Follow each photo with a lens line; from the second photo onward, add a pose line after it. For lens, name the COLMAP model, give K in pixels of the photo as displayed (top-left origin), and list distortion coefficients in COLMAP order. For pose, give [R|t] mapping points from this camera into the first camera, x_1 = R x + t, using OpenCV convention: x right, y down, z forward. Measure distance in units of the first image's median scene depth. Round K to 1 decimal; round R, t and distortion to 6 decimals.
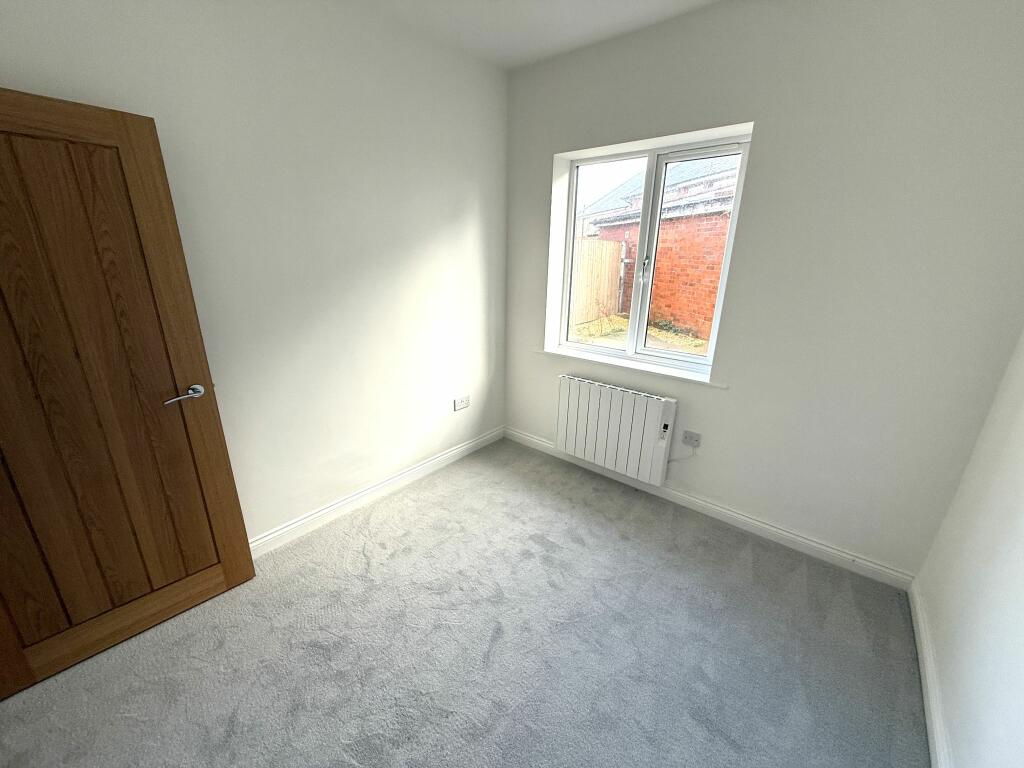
lens RADIAL K [[415.3, 0, 510.6], [0, 415.3, 388.5], [0, 0, 1]] dist [-0.013339, -0.000578]
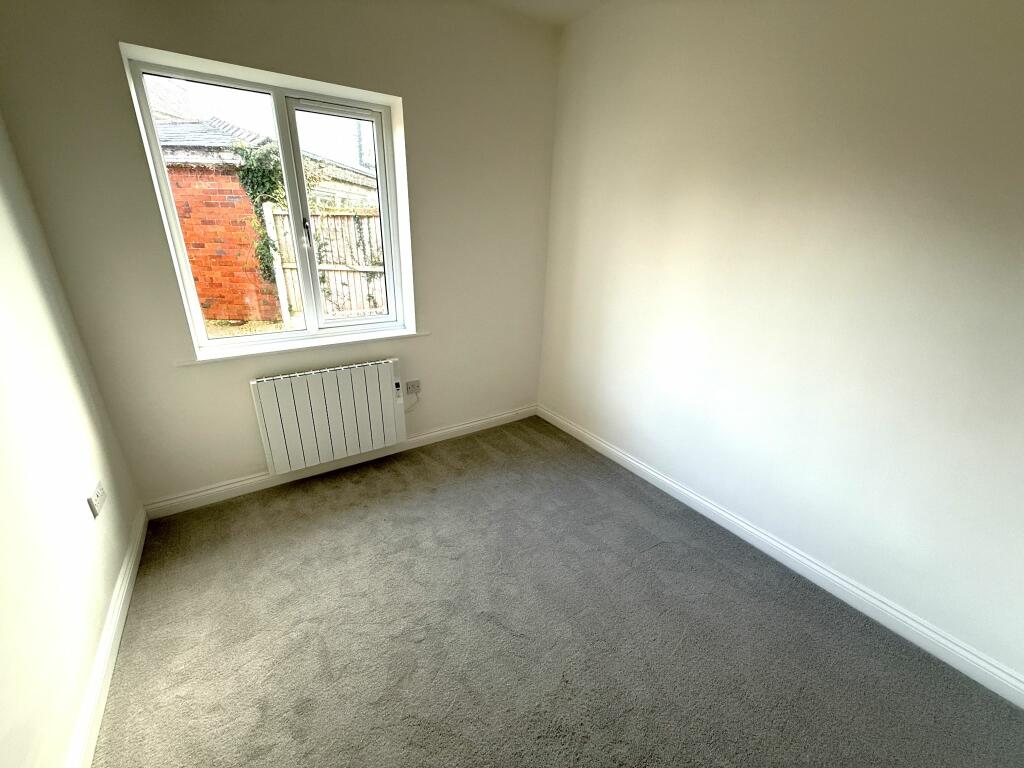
lens RADIAL K [[415.3, 0, 510.6], [0, 415.3, 388.5], [0, 0, 1]] dist [-0.013339, -0.000578]
pose [[0.242980, -0.353740, 0.903232, -0.509855], [0.275363, 0.917986, 0.285443, -0.121782], [-0.930127, 0.179360, 0.320459, 0.393556]]
